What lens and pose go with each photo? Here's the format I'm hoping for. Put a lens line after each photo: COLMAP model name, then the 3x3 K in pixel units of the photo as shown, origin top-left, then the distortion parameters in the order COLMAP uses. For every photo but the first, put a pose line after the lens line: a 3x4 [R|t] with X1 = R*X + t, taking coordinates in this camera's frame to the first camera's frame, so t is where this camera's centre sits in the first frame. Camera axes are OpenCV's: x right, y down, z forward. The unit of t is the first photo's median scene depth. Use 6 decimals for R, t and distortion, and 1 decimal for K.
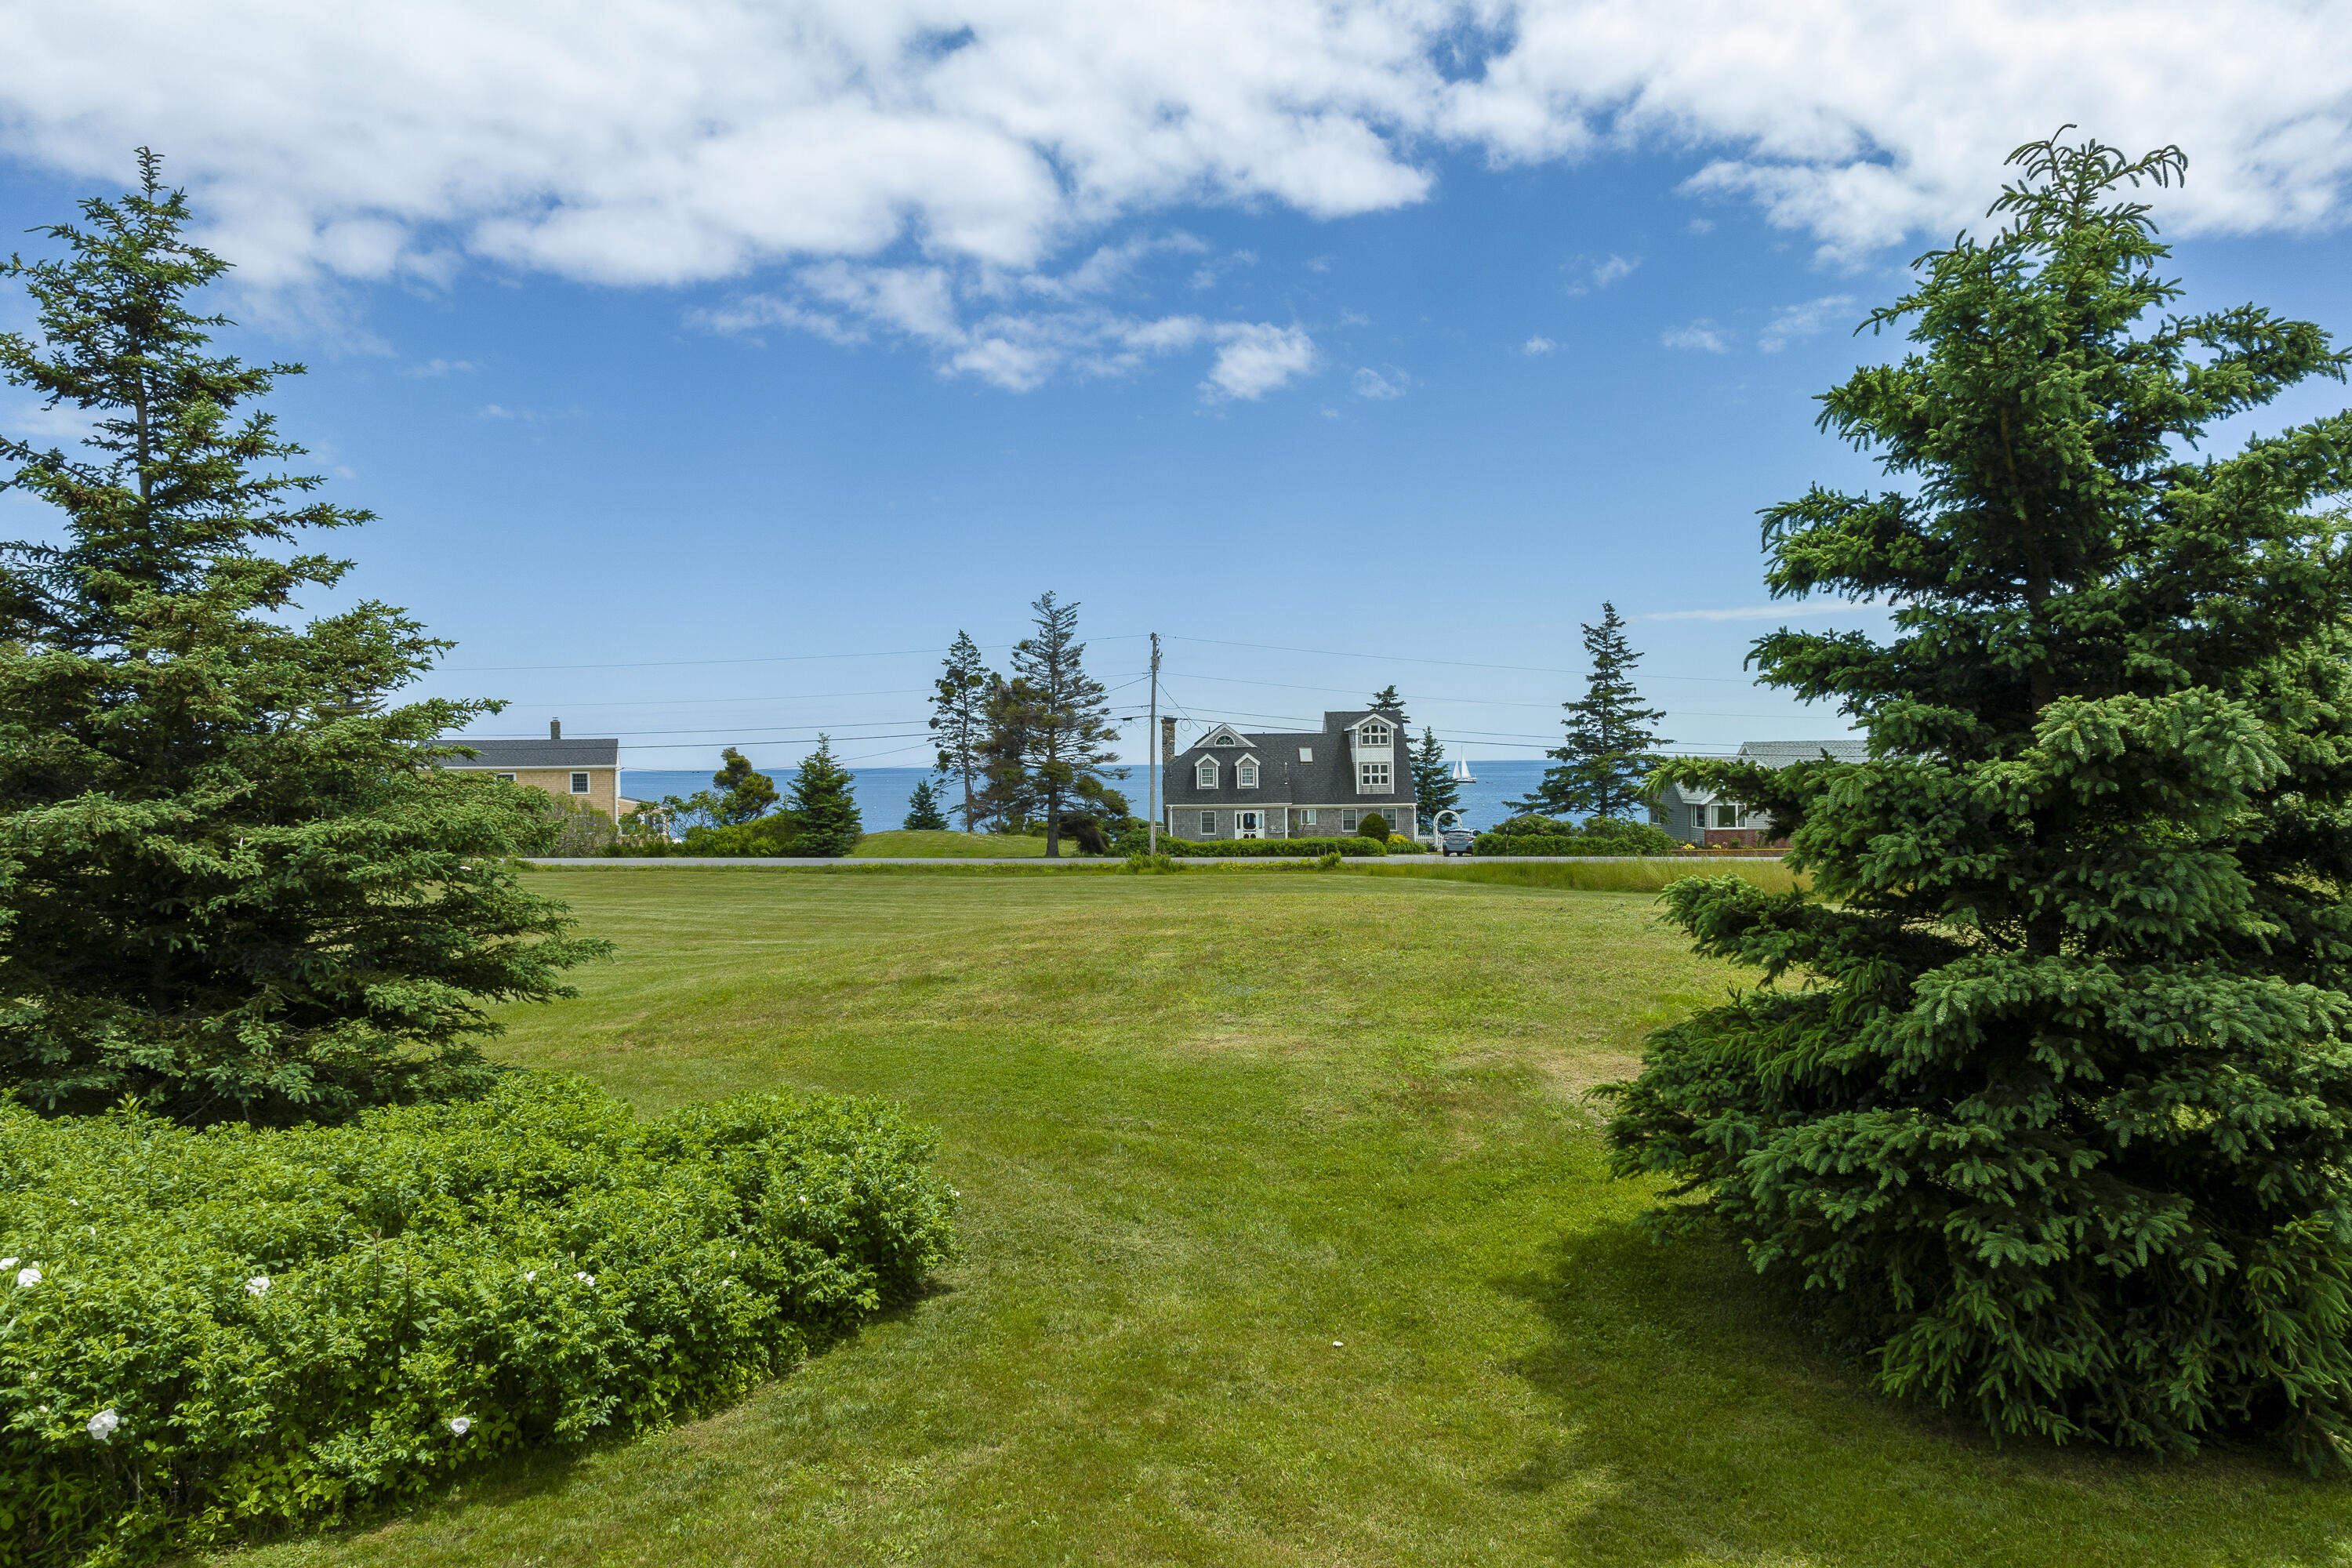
lens RADIAL K [[1615.5, 0, 1176.7], [0, 1615.5, 803.7], [0, 0, 1]] dist [-0.027164, 0.015213]
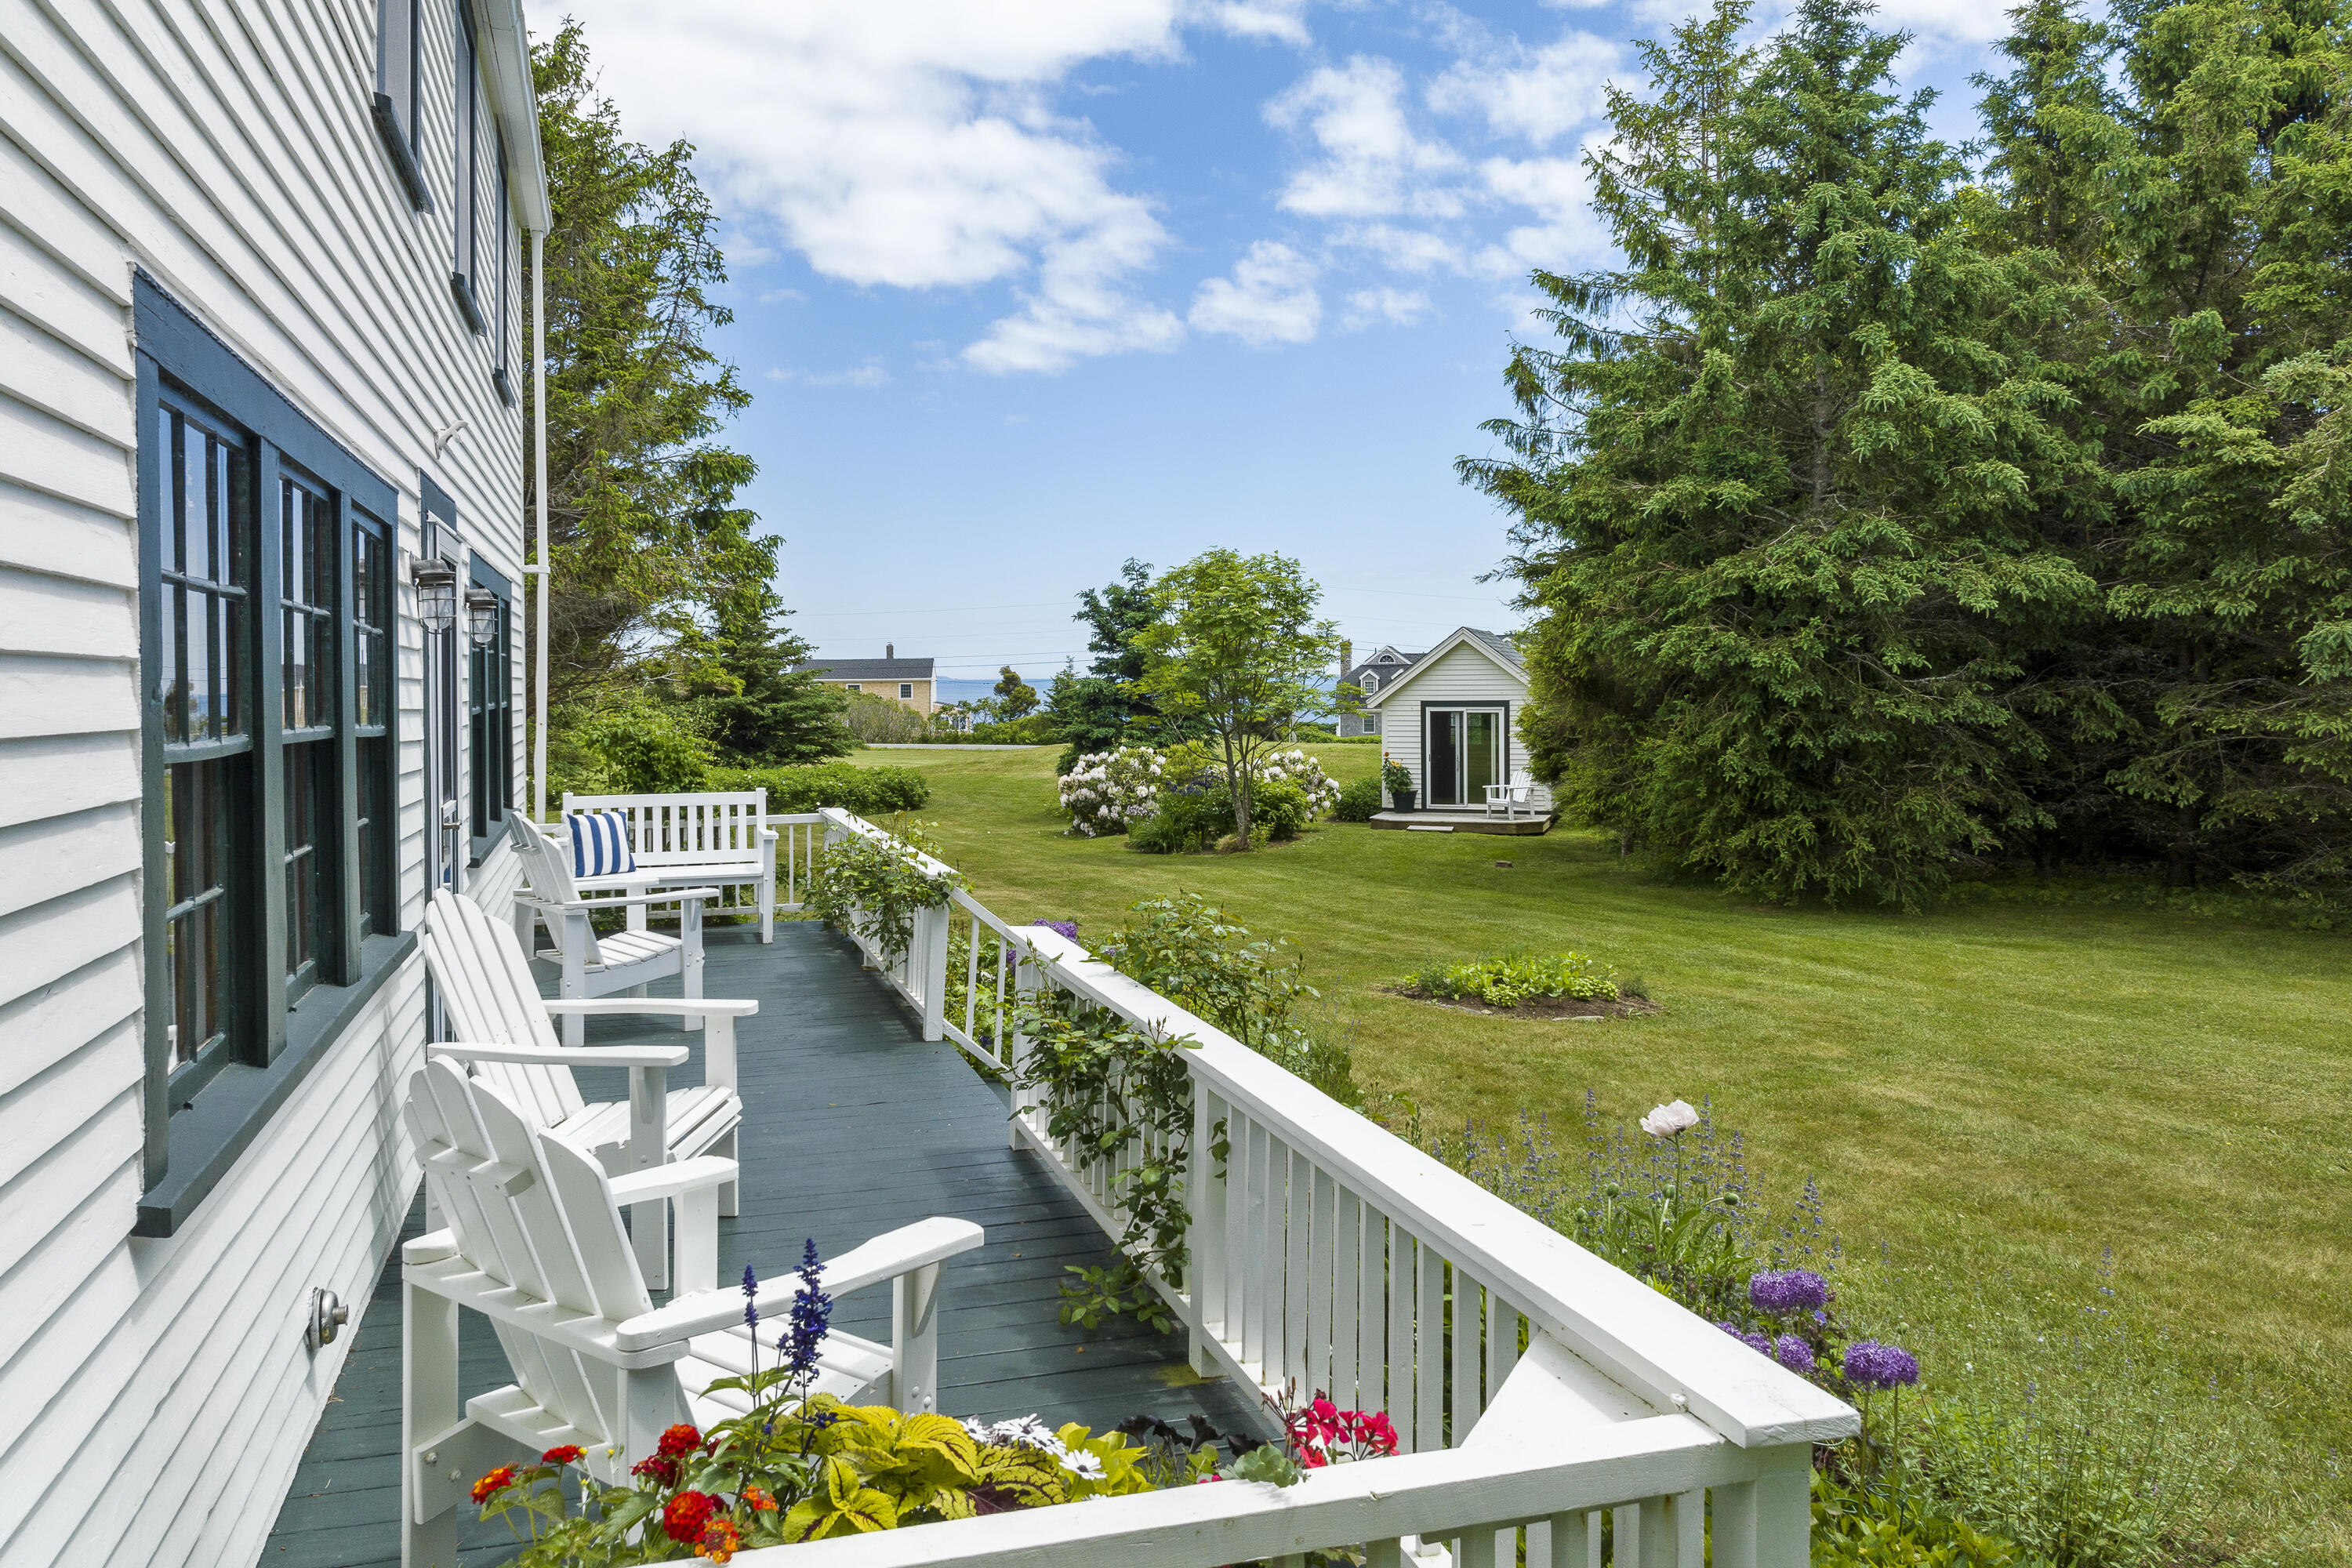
lens RADIAL K [[1615.5, 0, 1165.7], [0, 1615.5, 768.9], [0, 0, 1]] dist [-0.027164, 0.015213]
pose [[0.977835, 0.012522, -0.209003, 0.154652], [-0.005235, 0.999360, 0.035380, 0.003924], [0.209312, -0.033502, 0.977275, -0.343725]]
